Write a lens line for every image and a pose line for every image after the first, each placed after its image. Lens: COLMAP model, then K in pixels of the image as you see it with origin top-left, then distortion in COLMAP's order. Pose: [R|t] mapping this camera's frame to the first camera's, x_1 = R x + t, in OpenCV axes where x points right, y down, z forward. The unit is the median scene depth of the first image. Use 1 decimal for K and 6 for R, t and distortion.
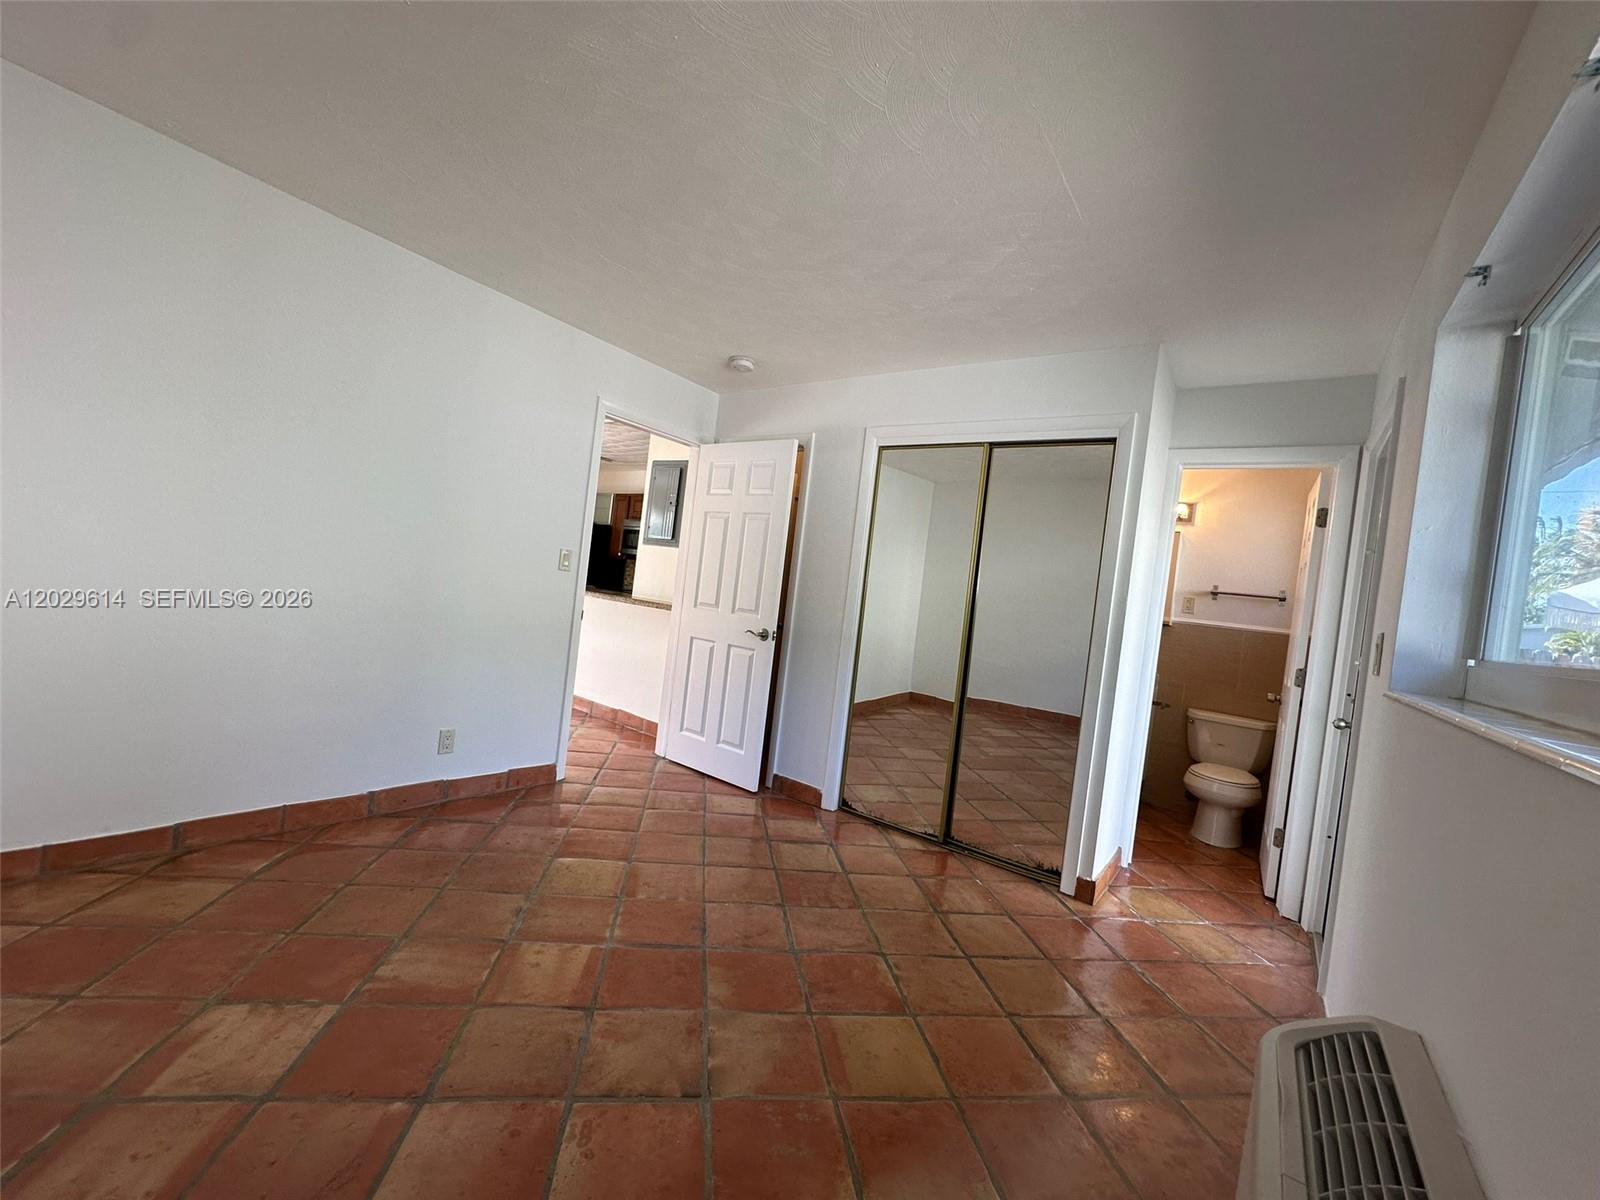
lens RADIAL K [[639.1, 0, 802.0], [0, 639.1, 599.0], [0, 0, 1]] dist [0.000094, -0.000008]
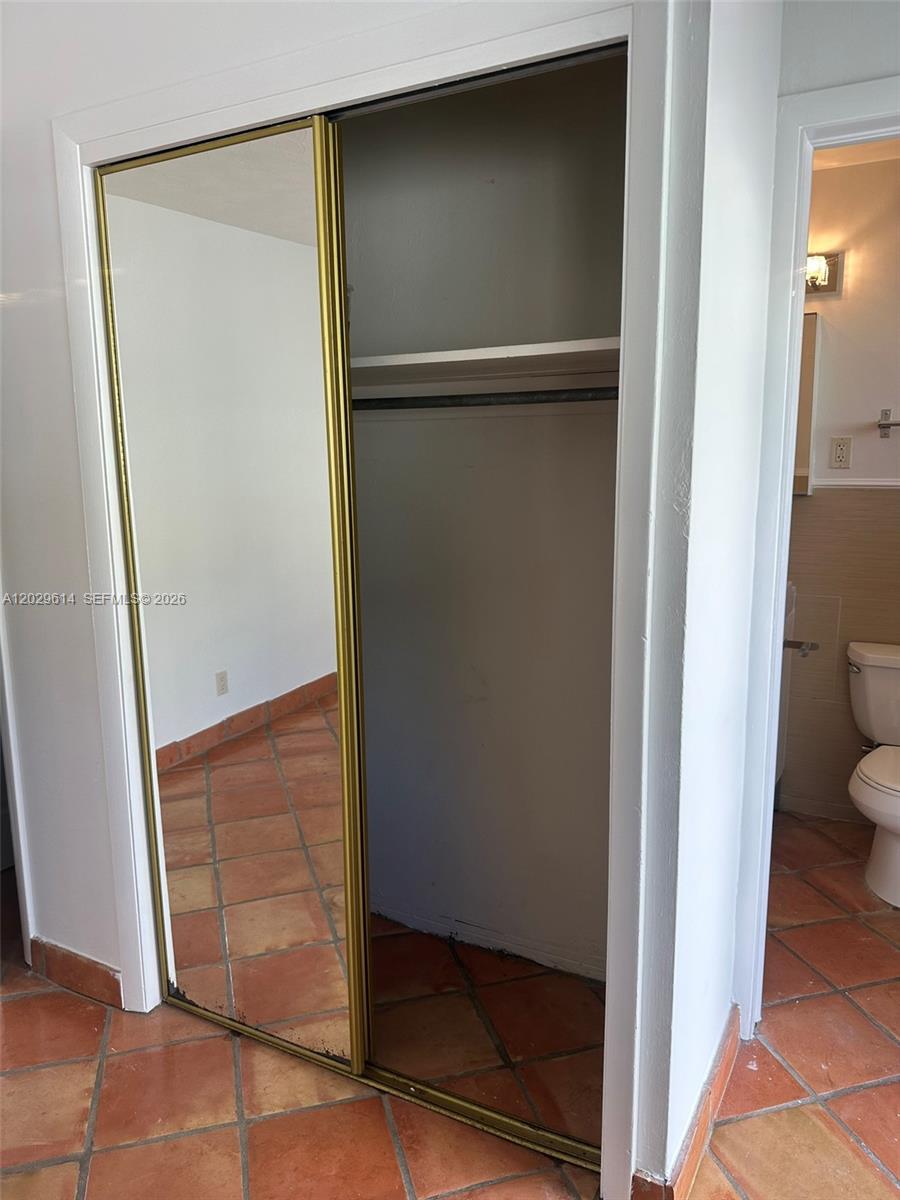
lens RADIAL K [[857.2, 0, 450.0], [0, 857.2, 600.0], [0, 0, 1]] dist [0.001272, 0.000712]
pose [[0.983742, -0.143872, 0.107484, 0.347259], [0.125790, 0.979171, 0.159377, -0.045403], [-0.128175, -0.143265, 0.981349, 0.585553]]
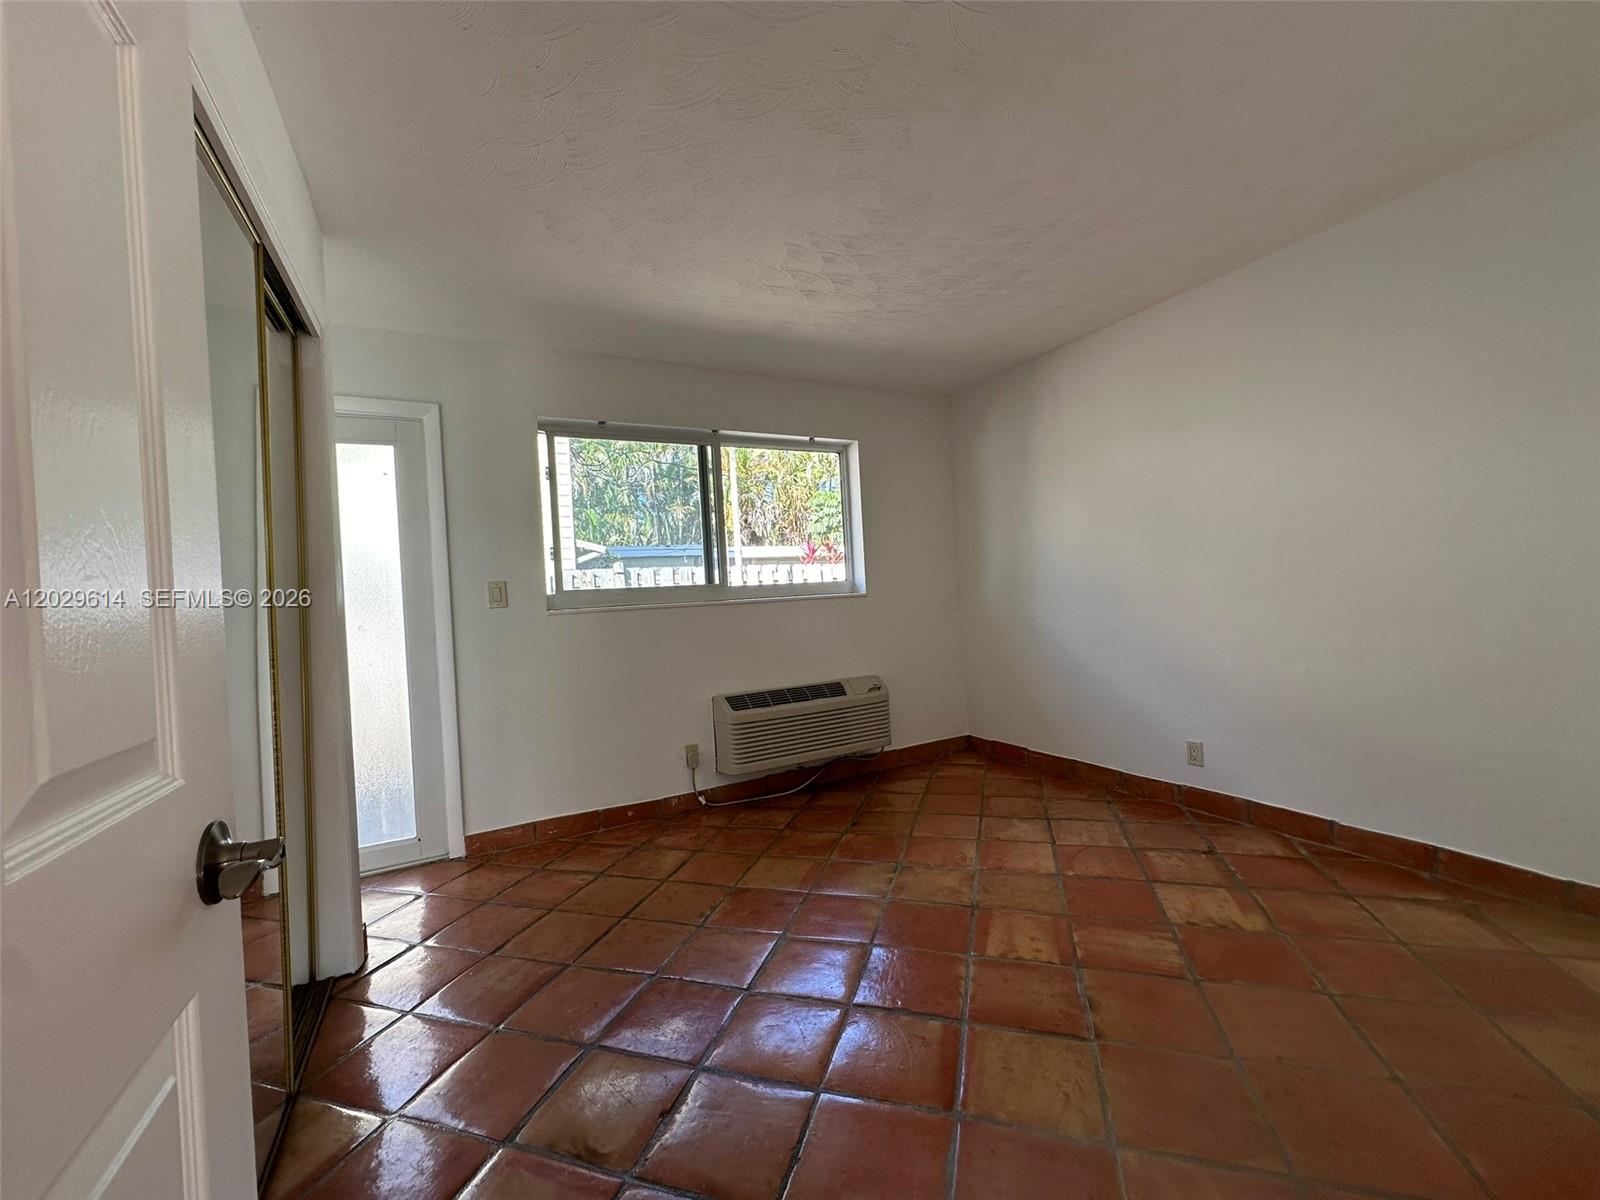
lens RADIAL K [[643.5, 0, 802.0], [0, 643.5, 599.7], [0, 0, 1]] dist [-0.003319, 0.000183]
pose [[-0.896489, -0.074496, 0.436759, -0.380304], [-0.046780, 0.996169, 0.073891, -0.041595], [-0.440590, 0.045810, -0.896539, 1.617810]]
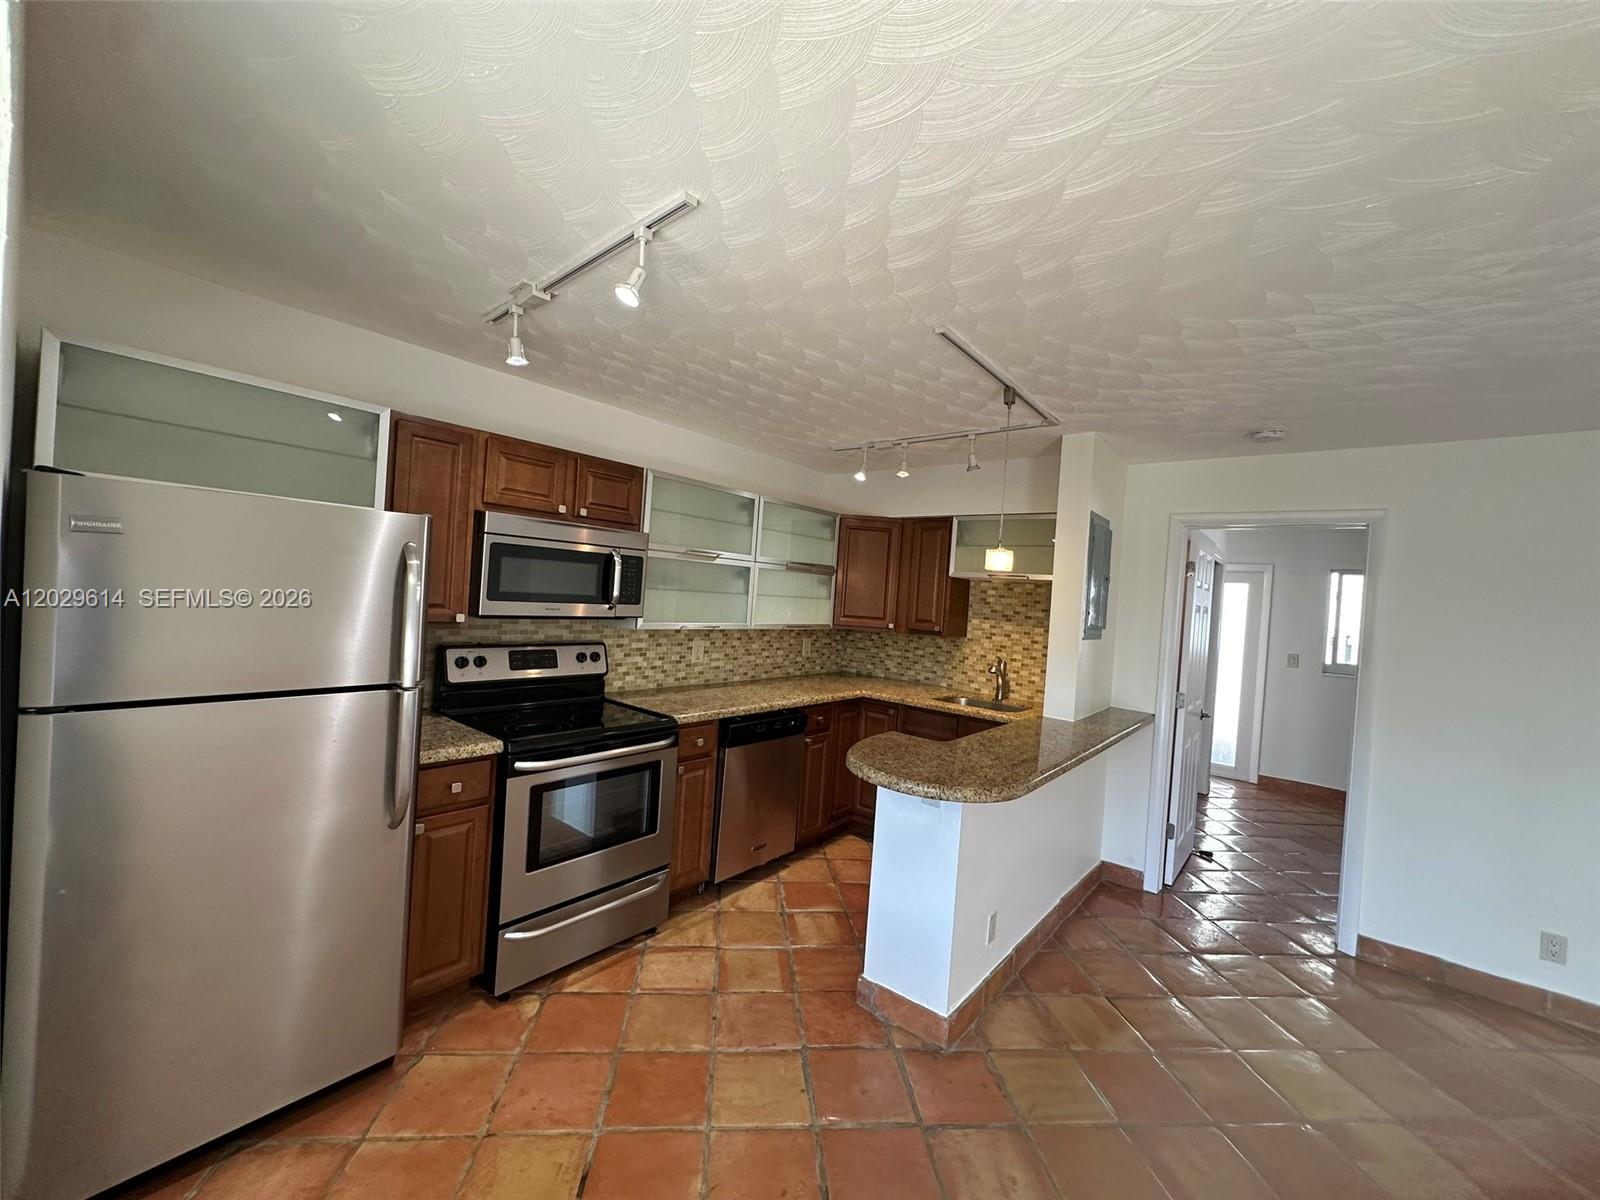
lens RADIAL K [[639.1, 0, 802.0], [0, 639.1, 599.0], [0, 0, 1]] dist [0.000094, -0.000008]
pose [[0.066322, -0.125340, 0.989895, -1.788048], [-0.044382, 0.990726, 0.128419, -0.390017], [-0.996811, -0.052450, 0.060144, 2.473456]]
